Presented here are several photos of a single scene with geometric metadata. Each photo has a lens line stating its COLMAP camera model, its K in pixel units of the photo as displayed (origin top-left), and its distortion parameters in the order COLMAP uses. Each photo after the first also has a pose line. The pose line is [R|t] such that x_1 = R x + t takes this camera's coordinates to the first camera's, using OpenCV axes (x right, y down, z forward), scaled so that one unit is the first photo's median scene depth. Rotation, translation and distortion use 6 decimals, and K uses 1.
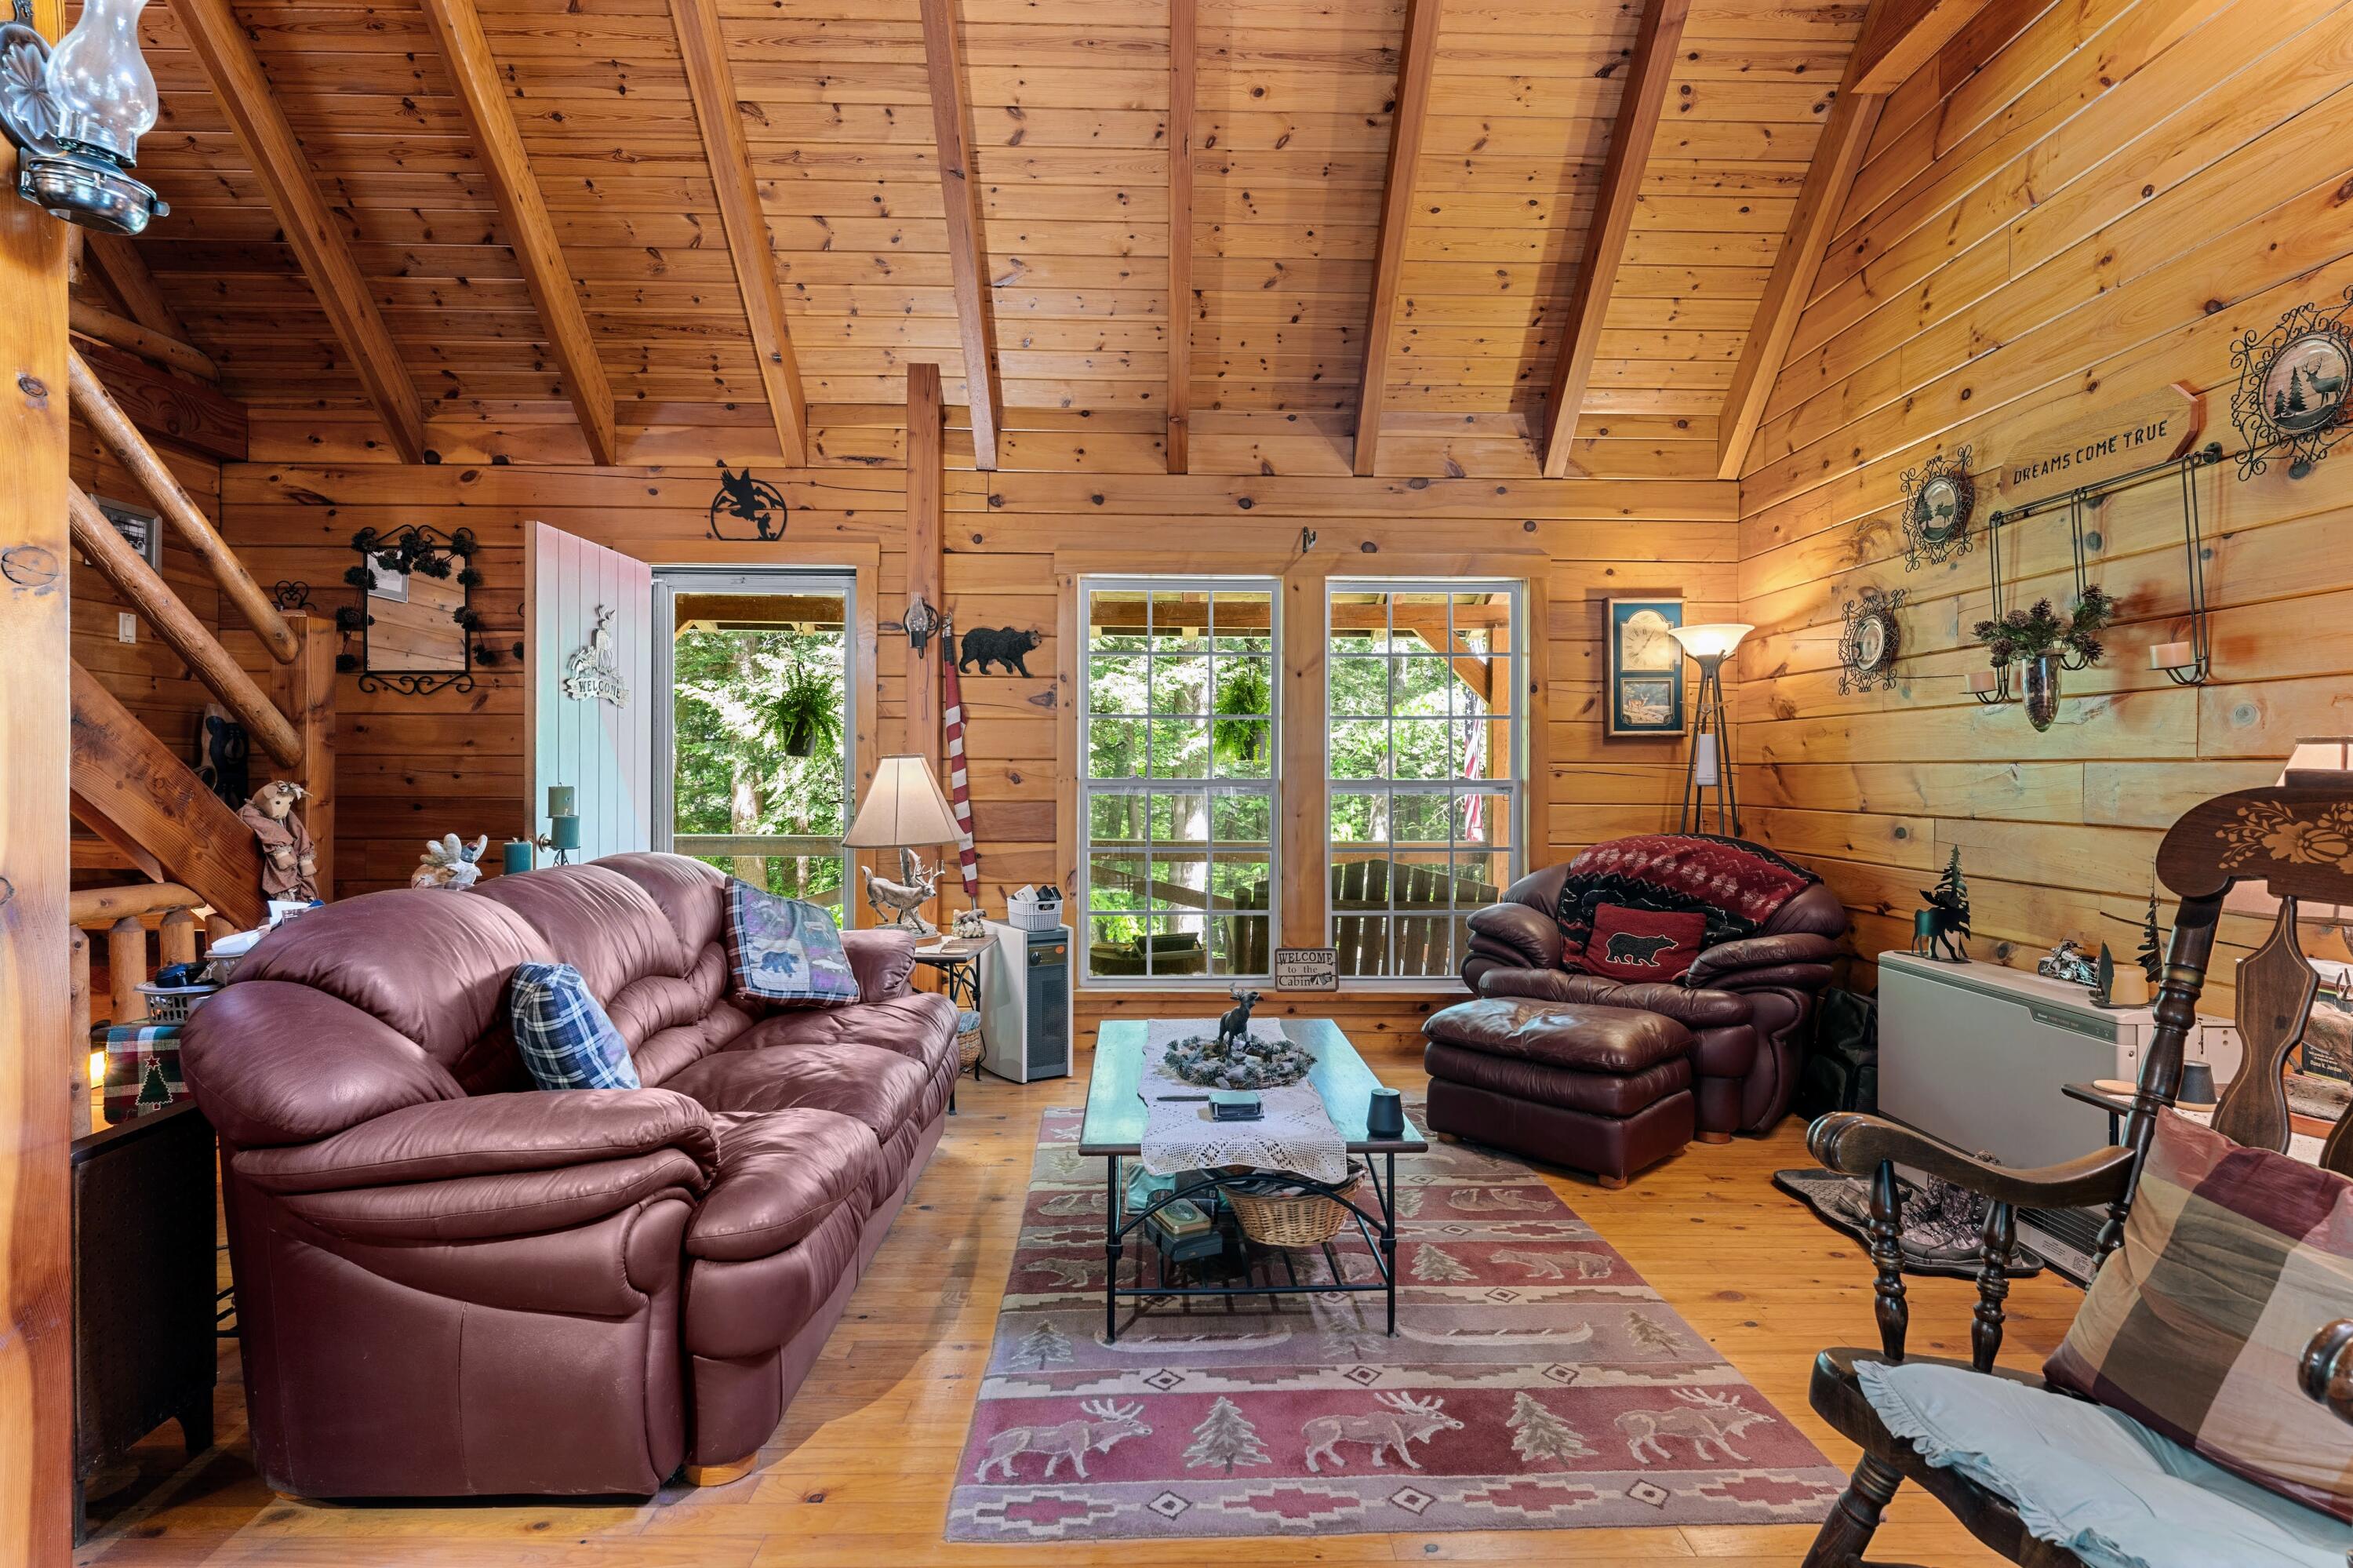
lens RADIAL K [[1194.6, 0, 1188.2], [0, 1194.6, 771.4], [0, 0, 1]] dist [0.000565, 0.000605]
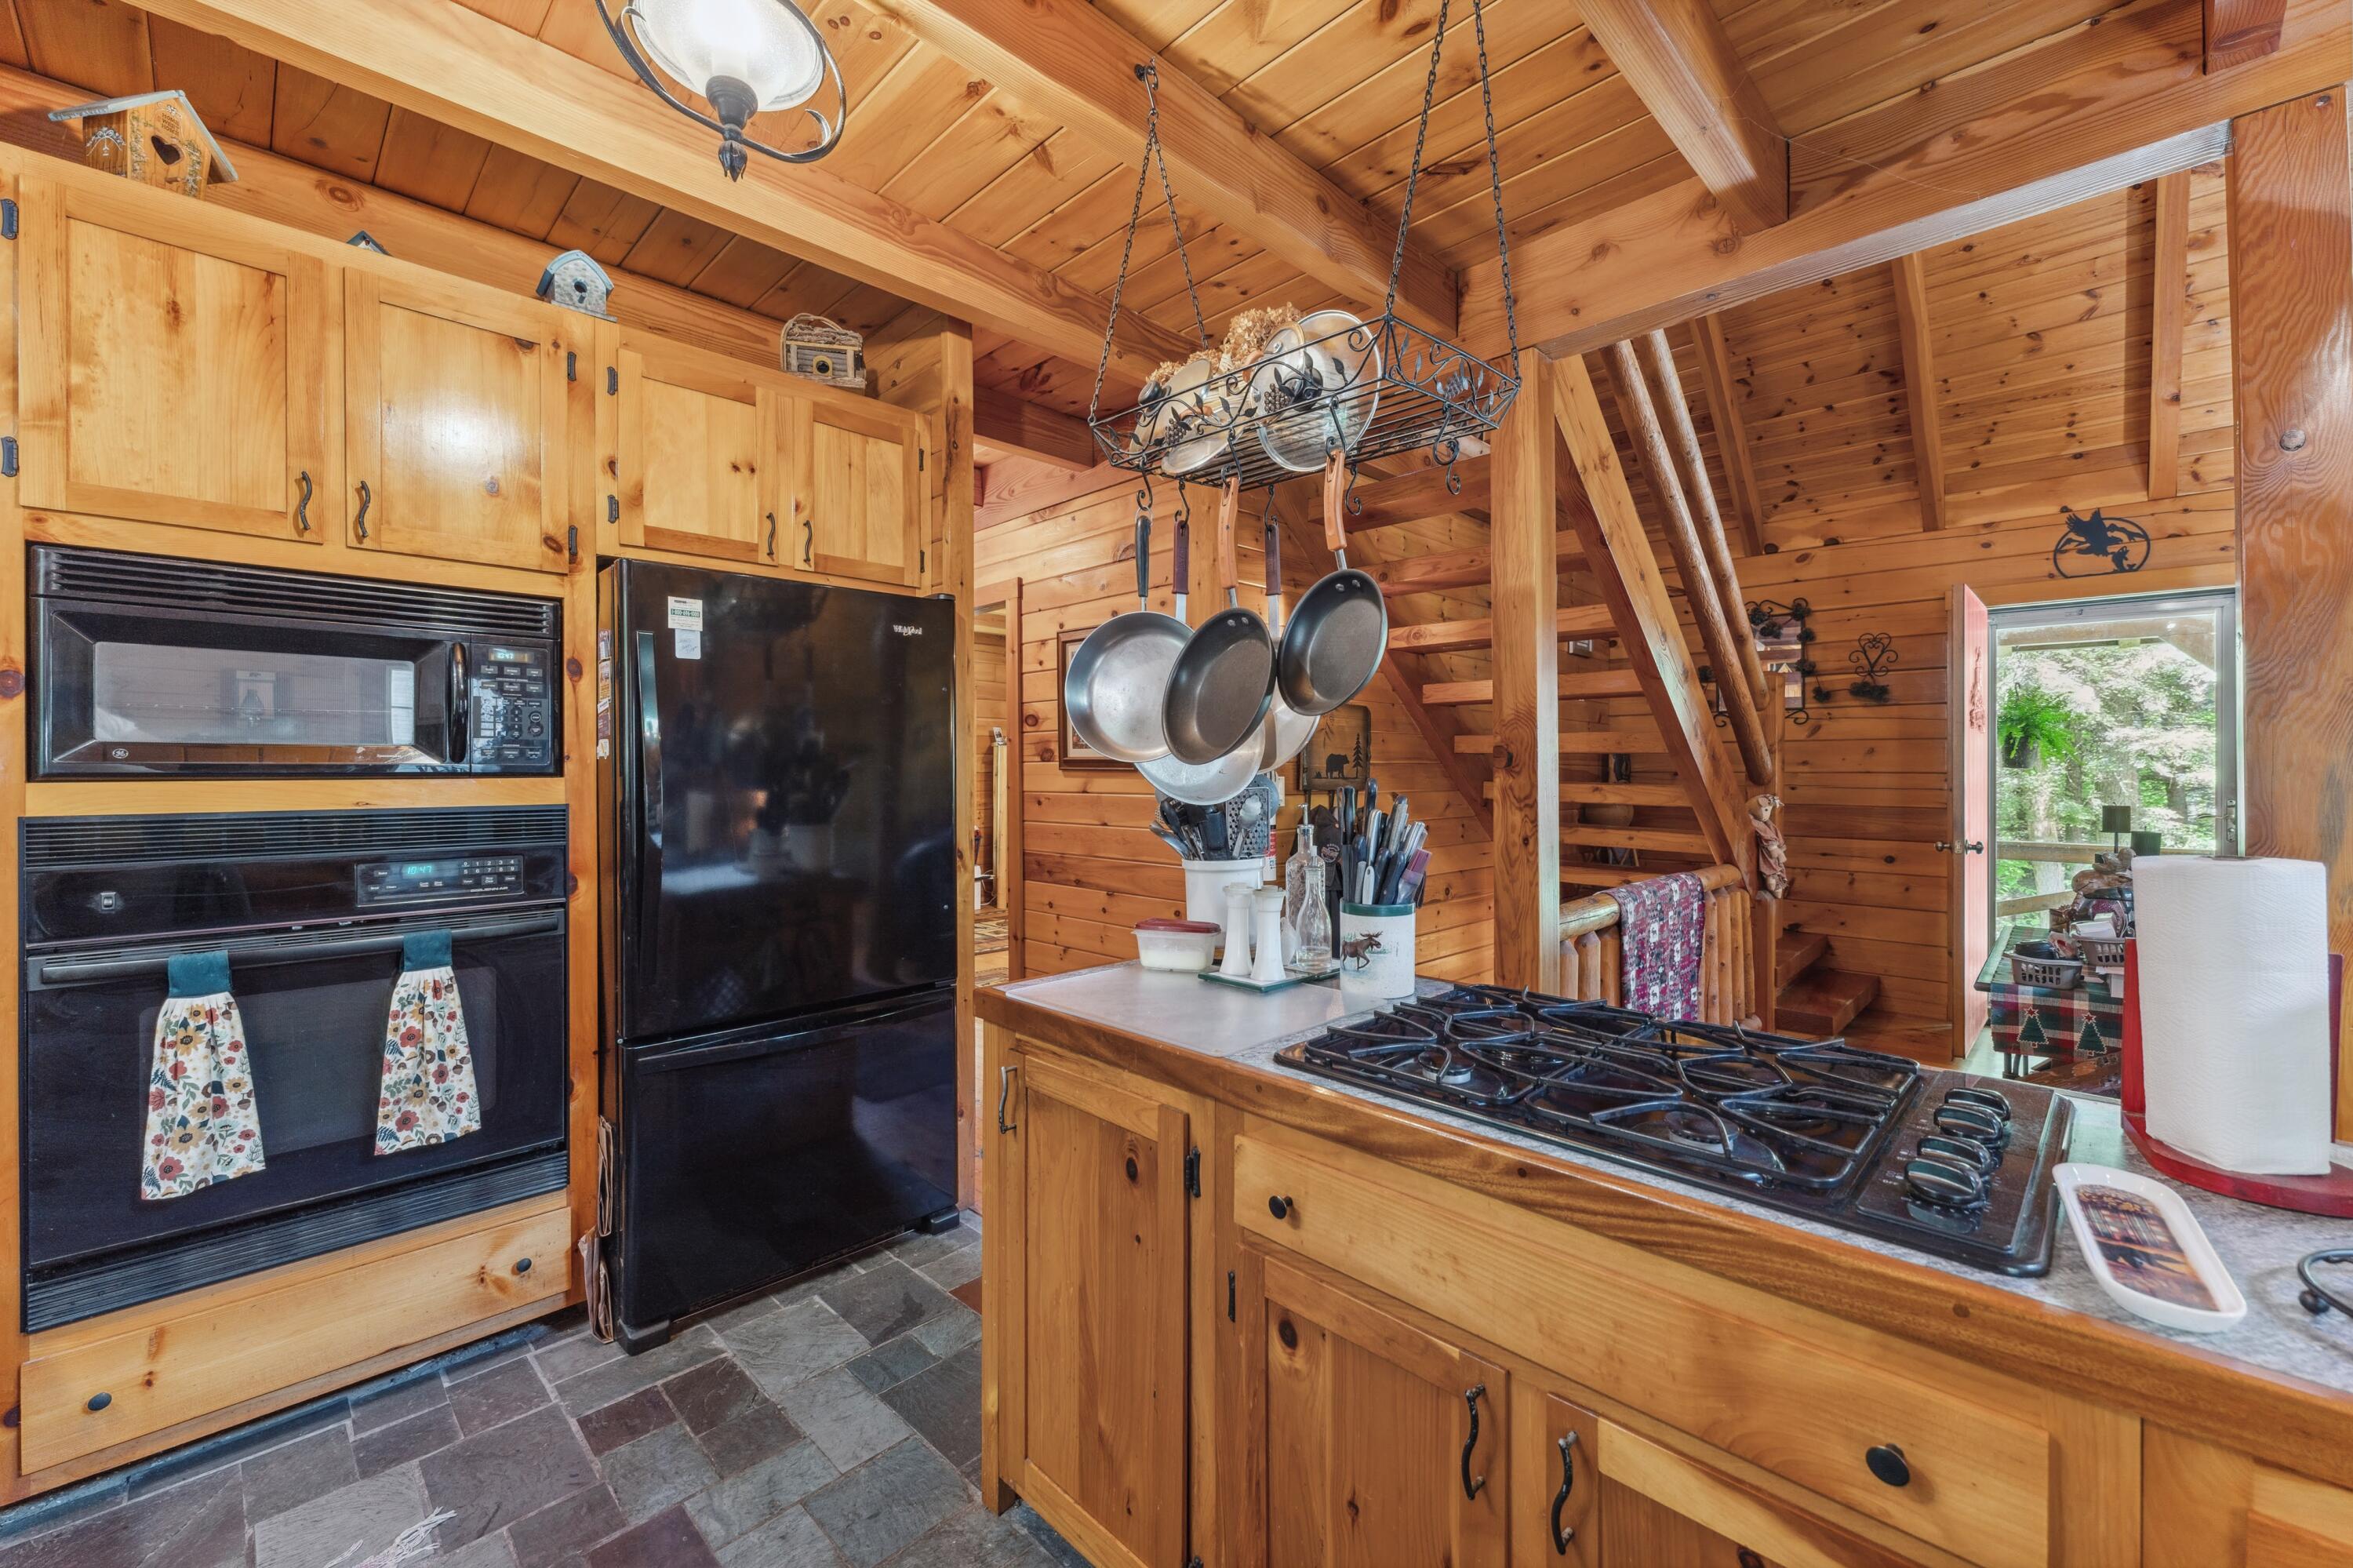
lens RADIAL K [[939.6, 0, 1189.6], [0, 939.6, 769.8], [0, 0, 1]] dist [0.001284, 0.000043]
pose [[0.699876, -0.003570, -0.714255, -0.345714], [0.002624, 0.999994, -0.002427, -0.015642], [0.714259, -0.000176, 0.699881, -0.199920]]
